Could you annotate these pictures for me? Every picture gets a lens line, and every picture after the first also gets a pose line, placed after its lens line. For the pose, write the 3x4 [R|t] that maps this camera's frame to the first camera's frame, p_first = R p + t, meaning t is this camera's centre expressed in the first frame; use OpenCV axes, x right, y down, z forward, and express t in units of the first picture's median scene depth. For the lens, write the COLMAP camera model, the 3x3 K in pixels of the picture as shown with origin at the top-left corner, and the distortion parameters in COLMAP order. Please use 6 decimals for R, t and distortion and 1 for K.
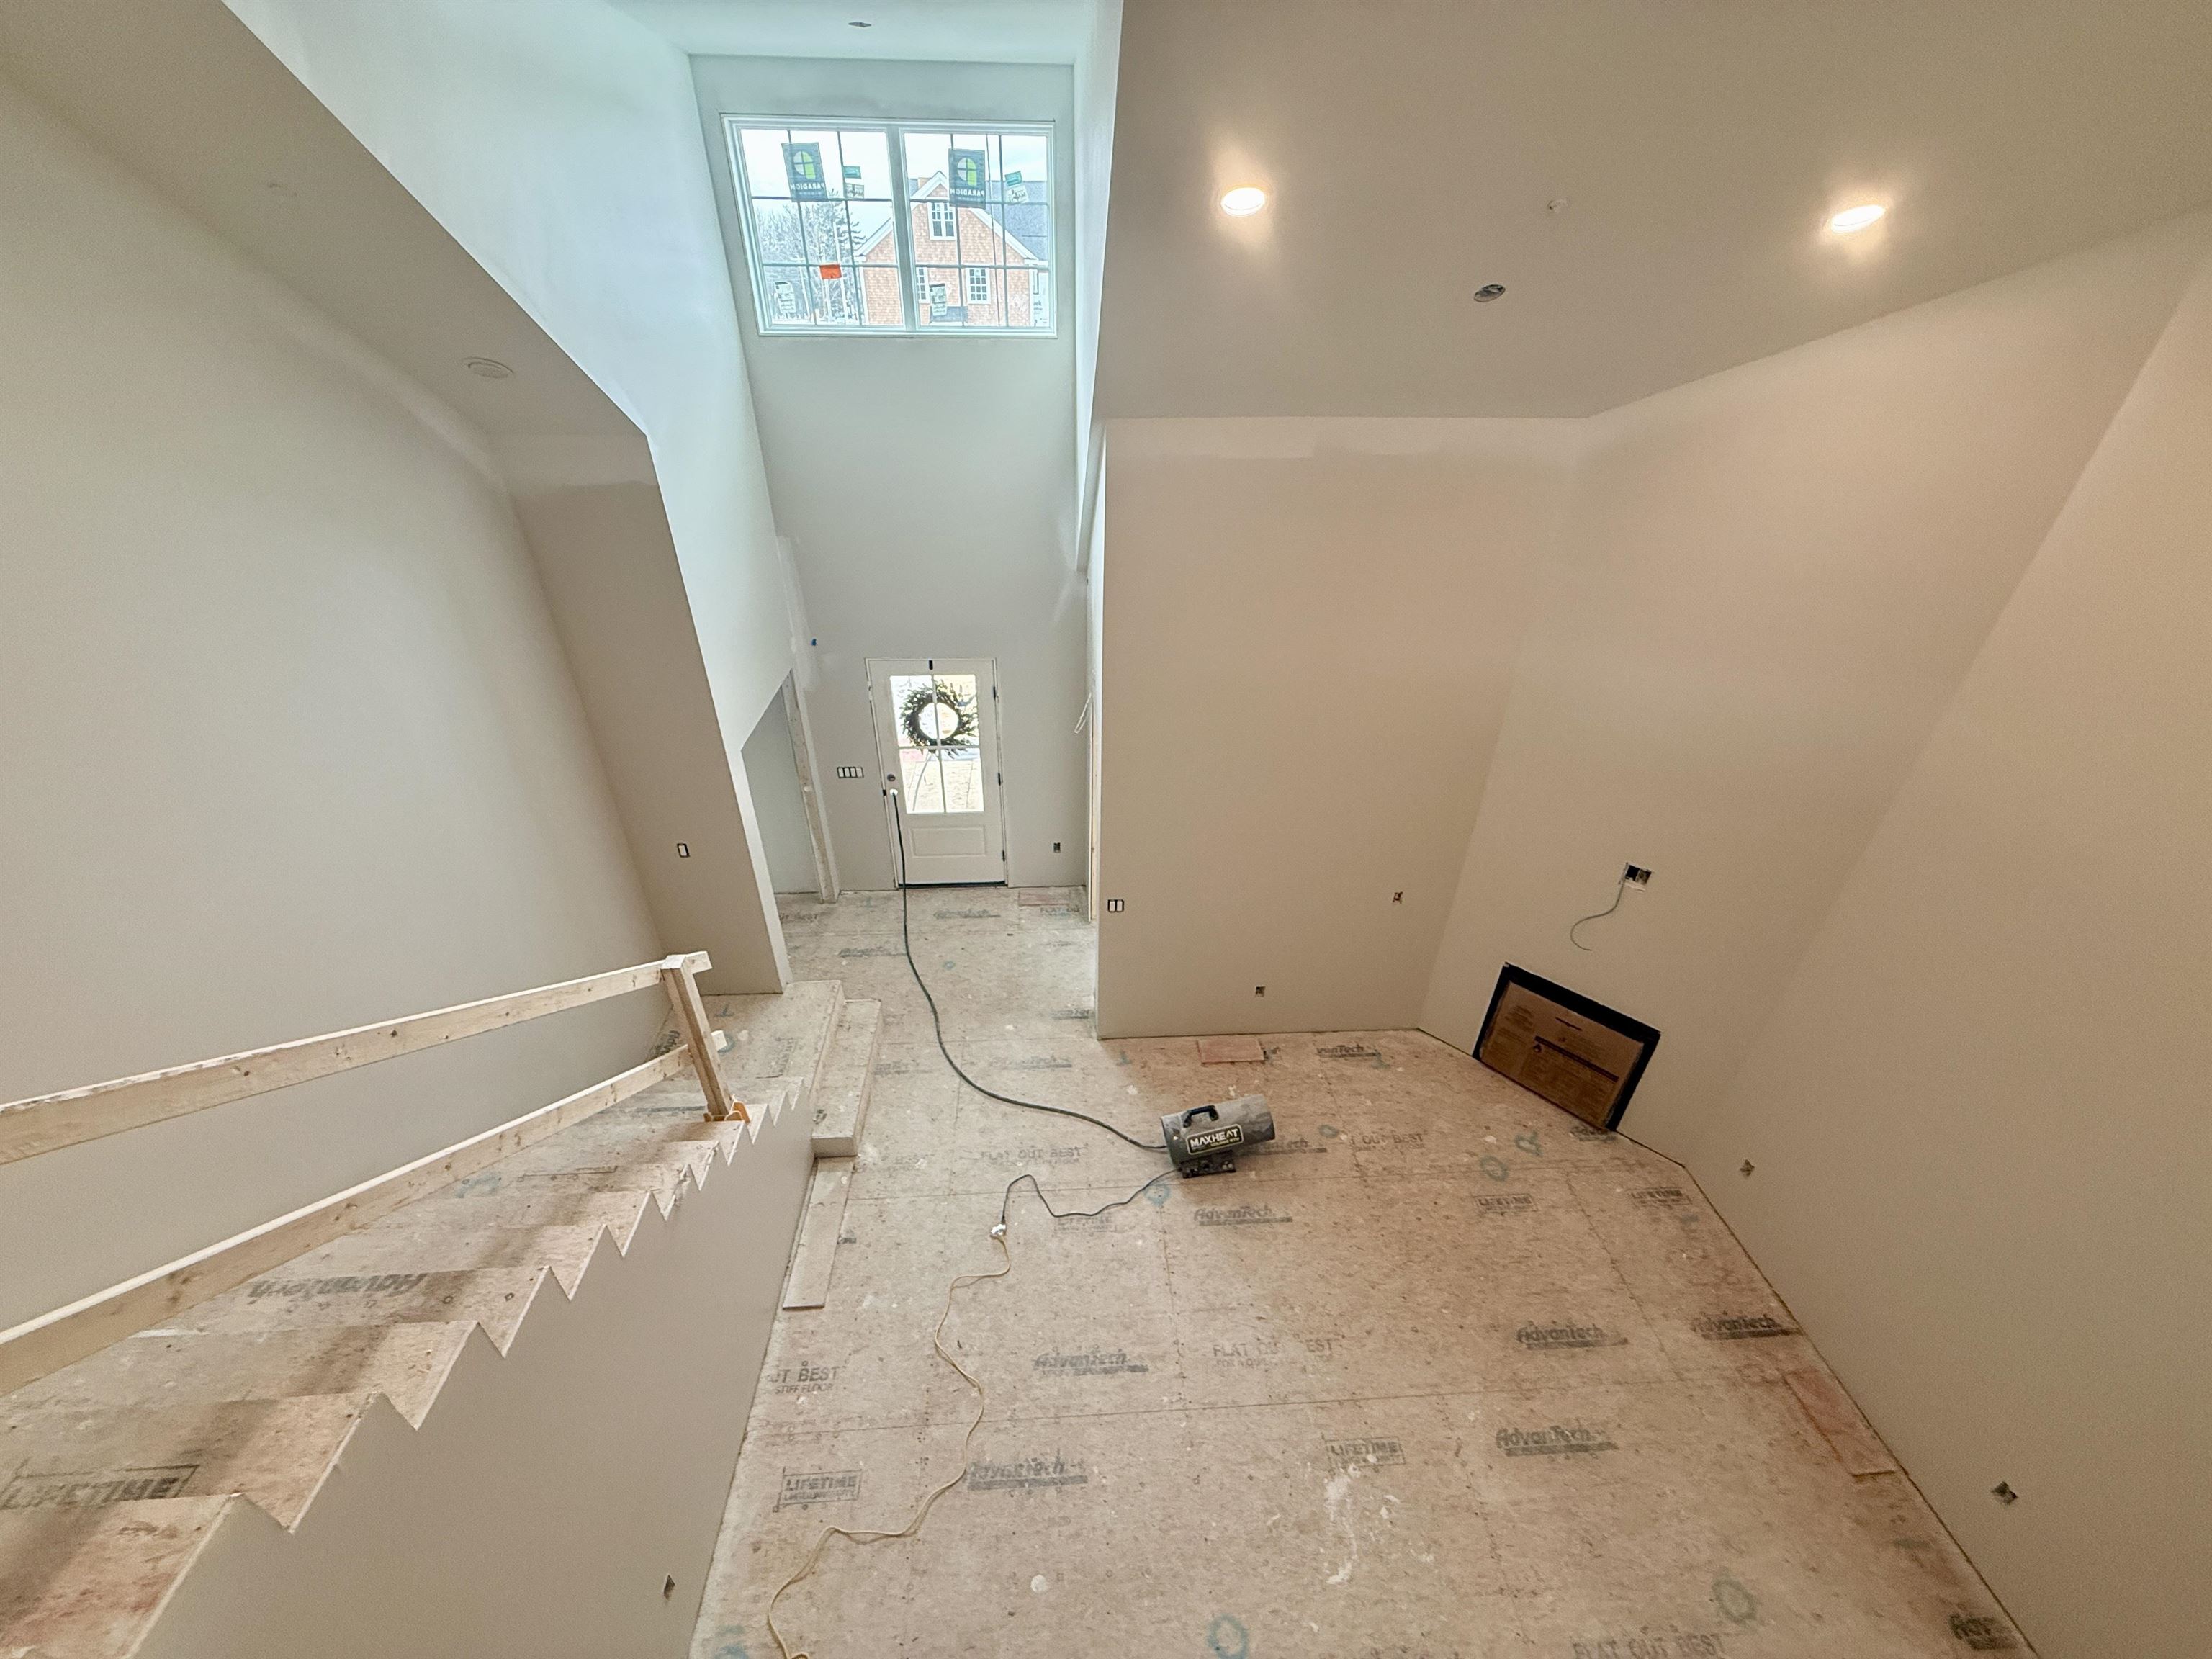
lens RADIAL K [[880.6, 0, 1101.1], [0, 880.6, 829.9], [0, 0, 1]] dist [0.000754, 0.000360]
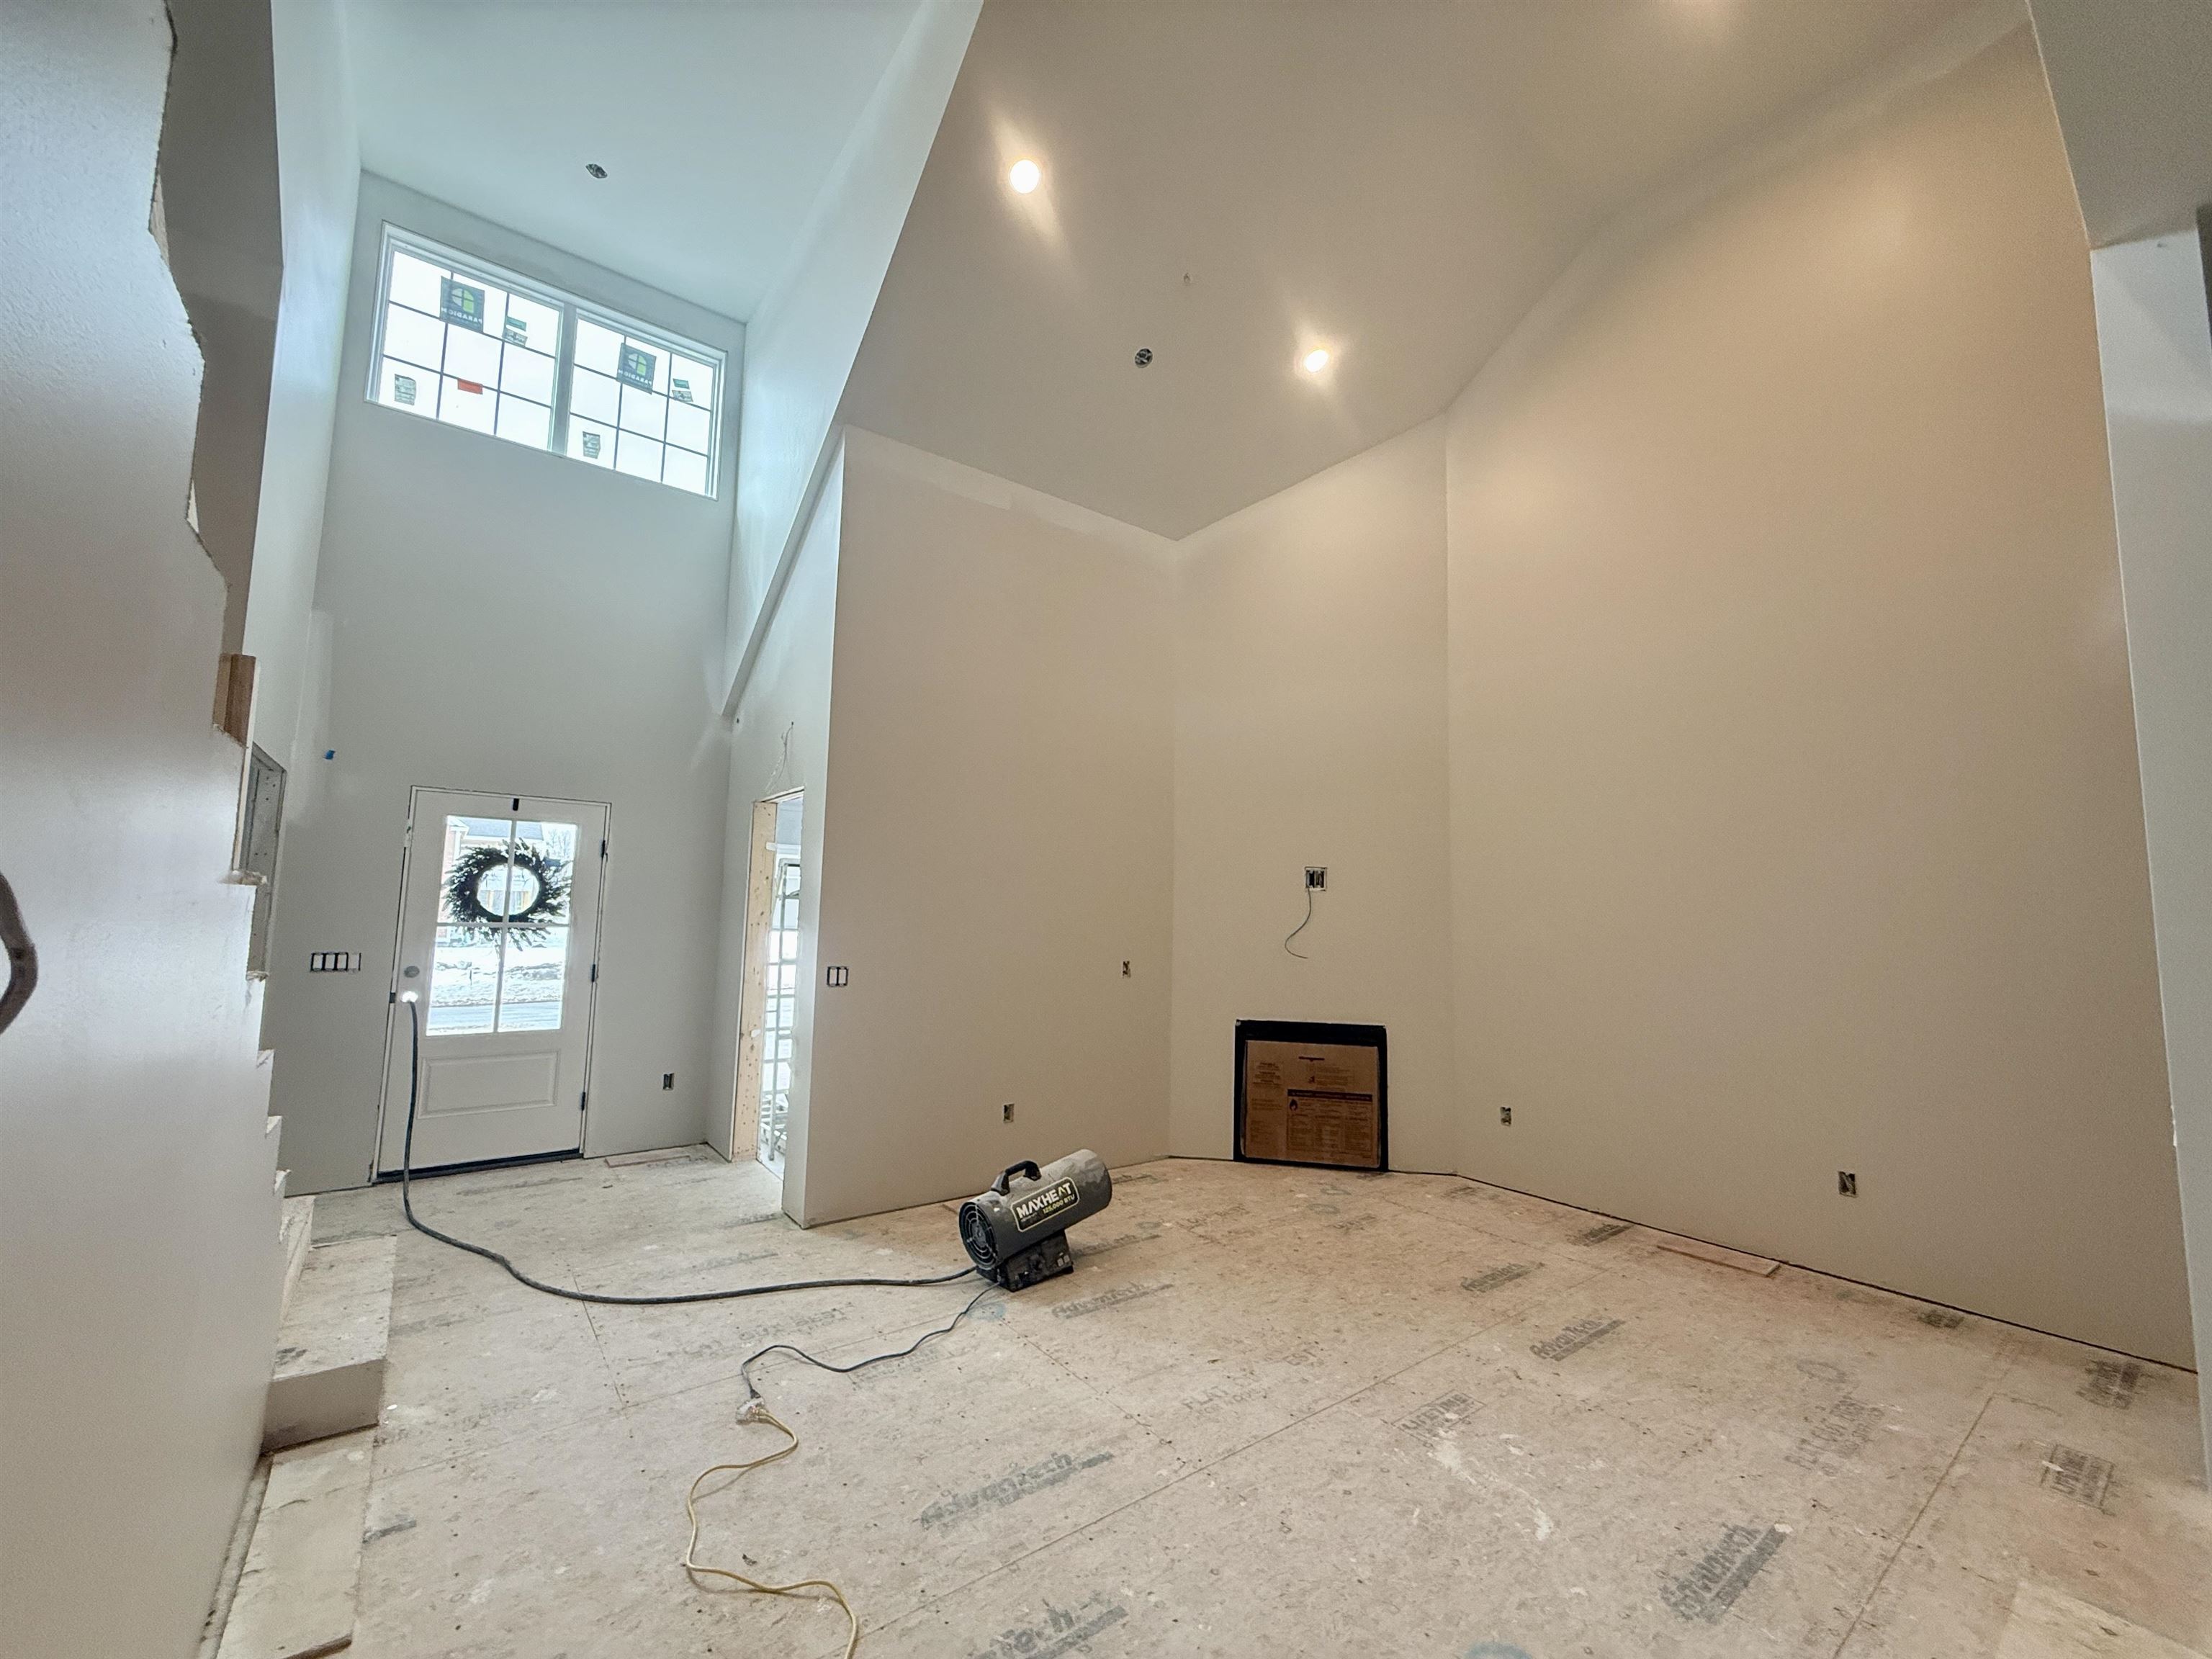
lens RADIAL K [[880.6, 0, 1101.1], [0, 880.6, 829.9], [0, 0, 1]] dist [0.000754, 0.000360]
pose [[0.831493, 0.059915, 0.552294, -0.245105], [0.286467, 0.805553, -0.518673, 0.488283], [-0.475978, 0.589487, 0.652648, 0.331571]]
